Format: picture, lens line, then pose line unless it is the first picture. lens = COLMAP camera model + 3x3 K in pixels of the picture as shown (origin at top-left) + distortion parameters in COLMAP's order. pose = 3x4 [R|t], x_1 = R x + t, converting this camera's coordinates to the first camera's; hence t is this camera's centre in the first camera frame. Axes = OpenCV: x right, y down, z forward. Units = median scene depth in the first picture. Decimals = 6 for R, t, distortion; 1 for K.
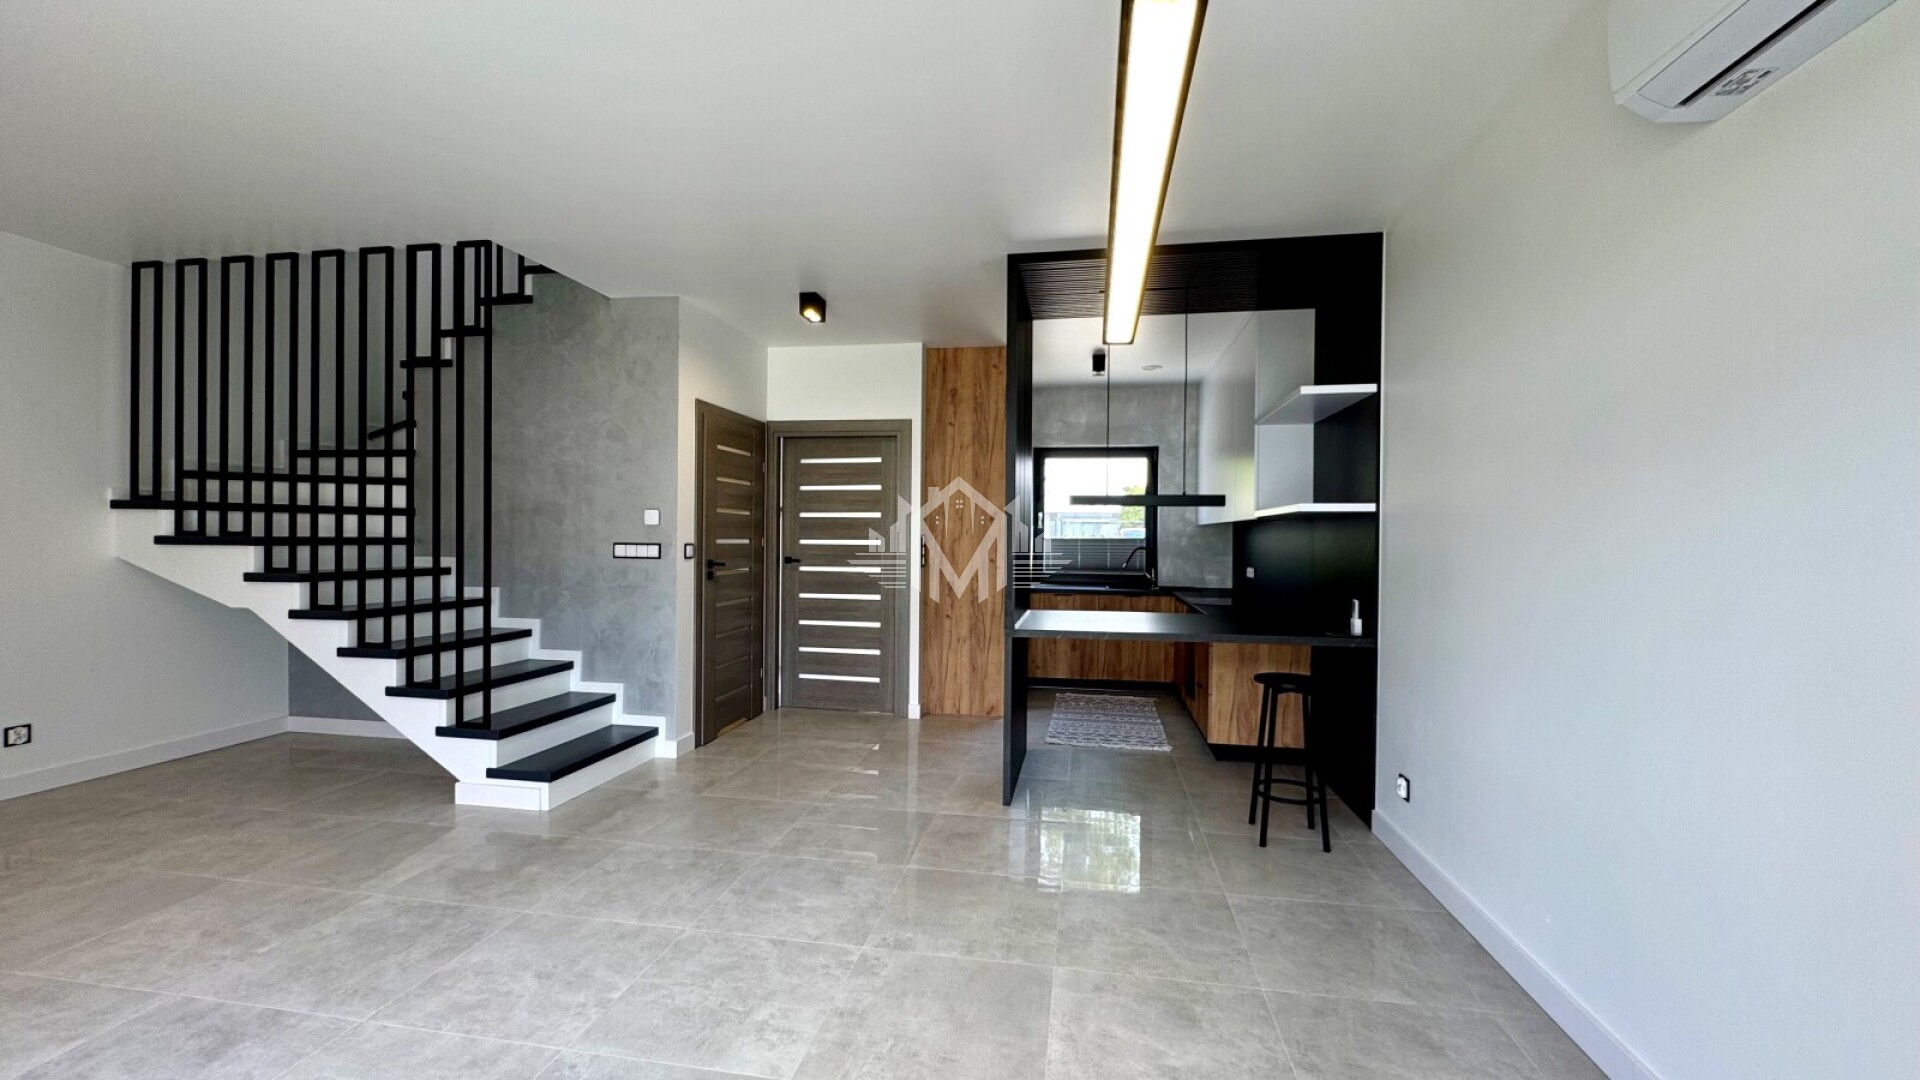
lens RADIAL K [[764.6, 0, 960.0], [0, 764.6, 540.0], [0, 0, 1]] dist [-0.001132, -0.000041]
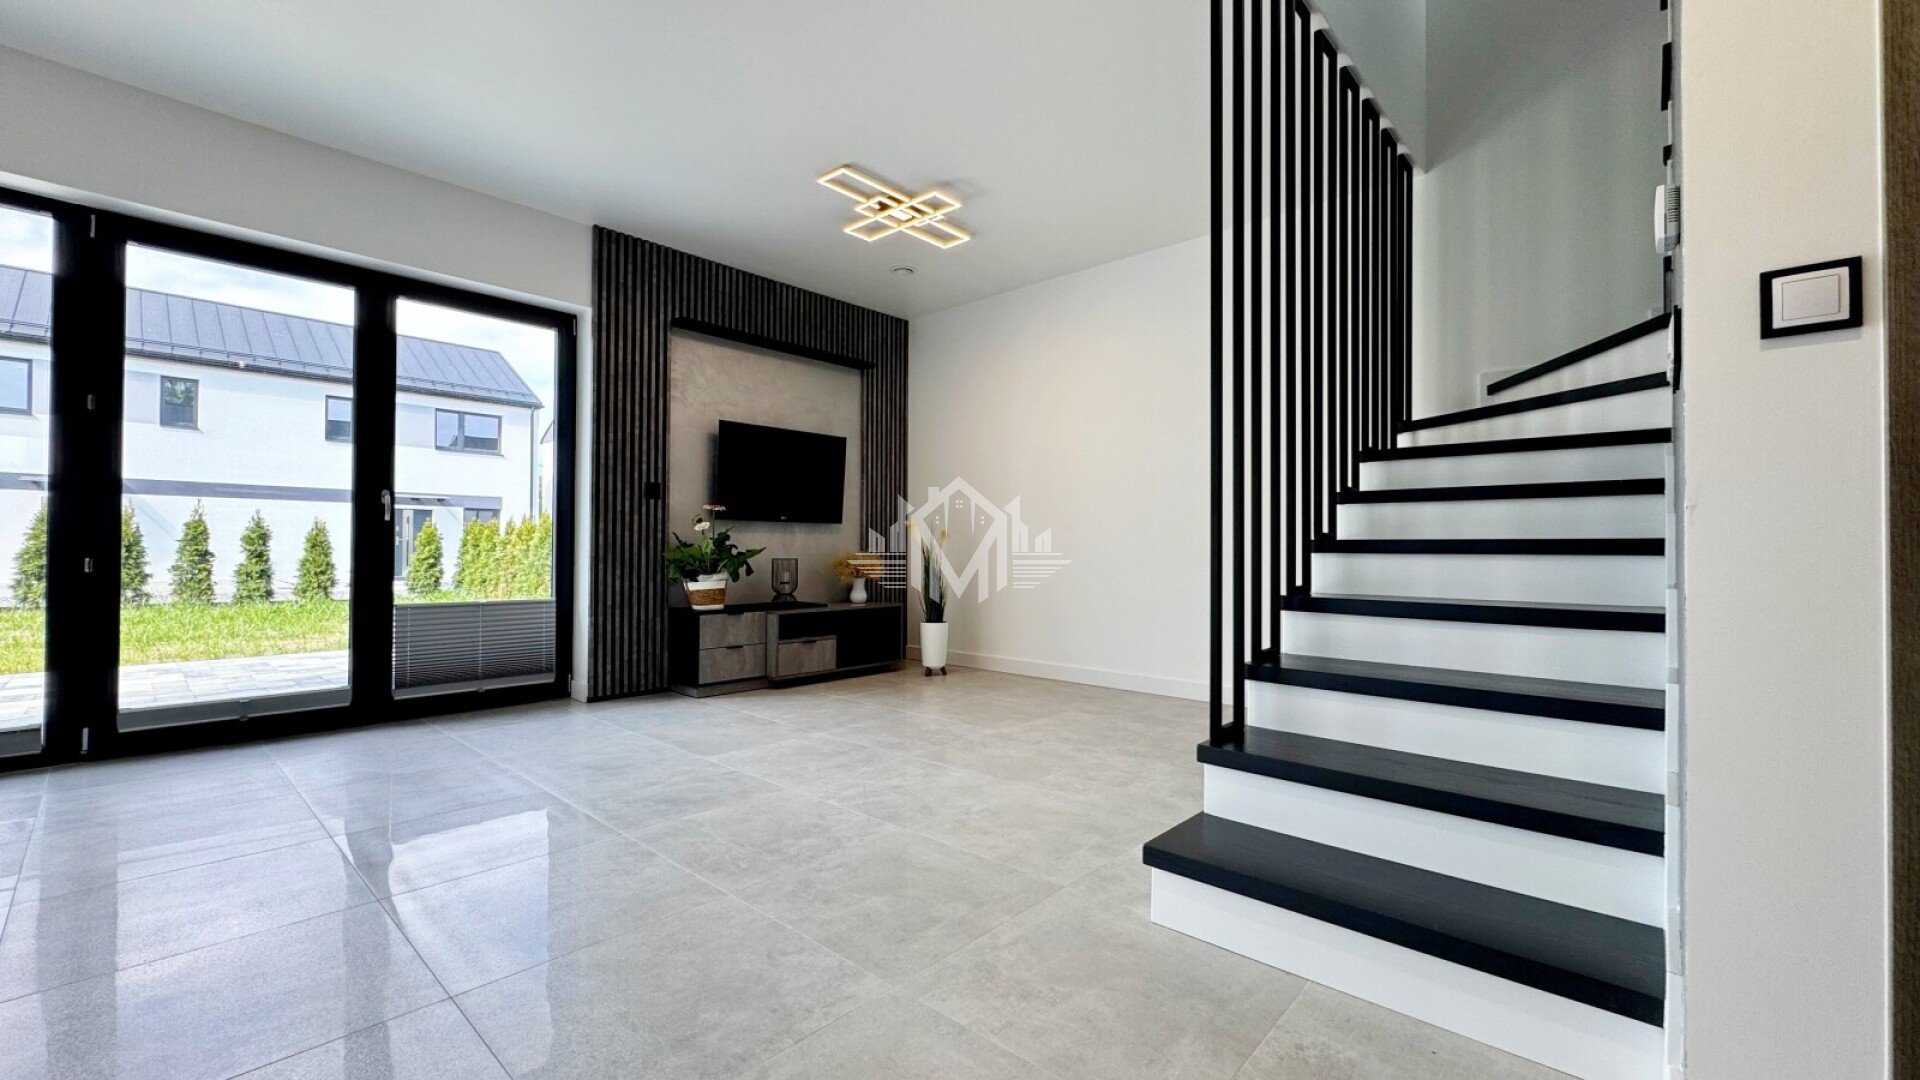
lens RADIAL K [[772.4, 0, 960.0], [0, 772.4, 540.0], [0, 0, 1]] dist [-0.008833, 0.000062]
pose [[-0.542340, -0.022652, -0.839853, -0.036132], [-0.012505, 0.999743, -0.018889, 0.092831], [0.840066, 0.000258, -0.542484, 0.922418]]
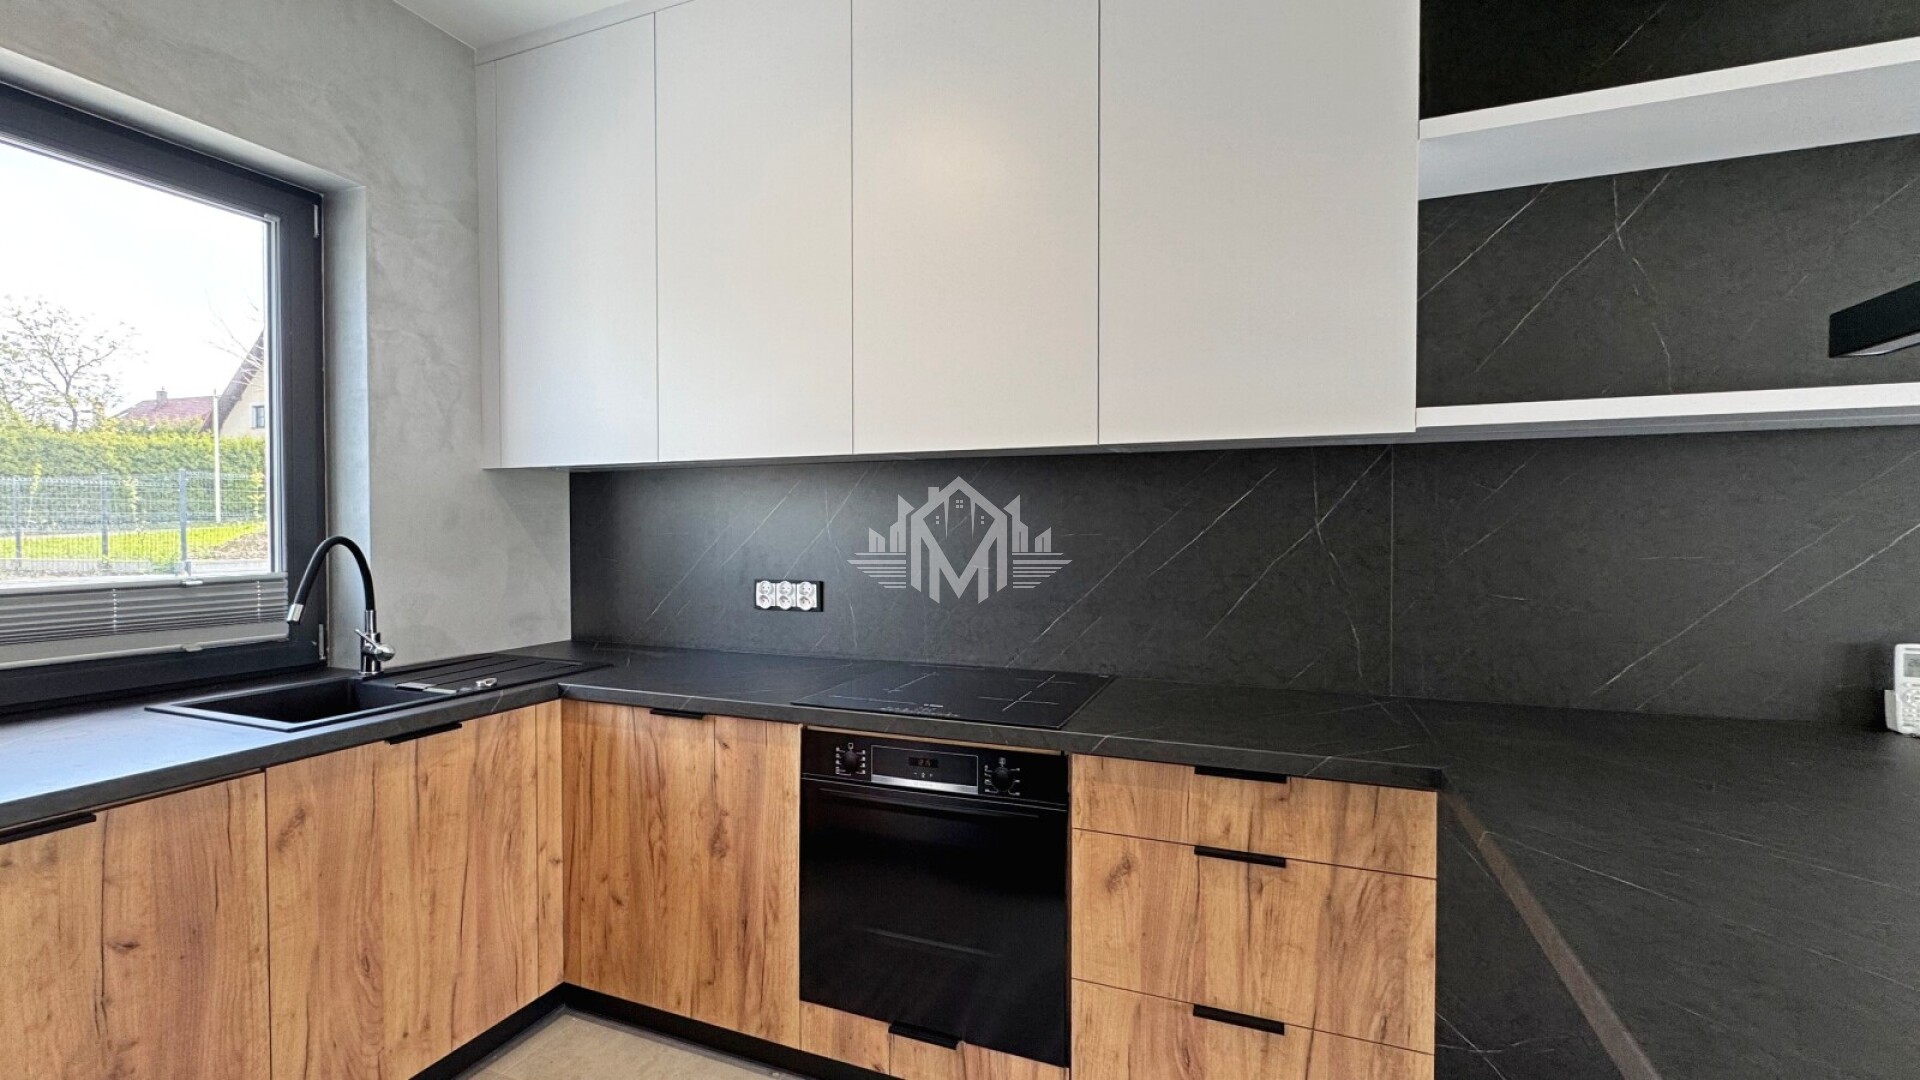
lens RADIAL K [[772.4, 0, 960.0], [0, 772.4, 540.0], [0, 0, 1]] dist [-0.008833, 0.000062]
pose [[0.204875, -0.022801, 0.978522, 0.026537], [0.006670, 0.999738, 0.021898, 0.008568], [-0.978765, 0.002040, 0.204974, 1.111638]]
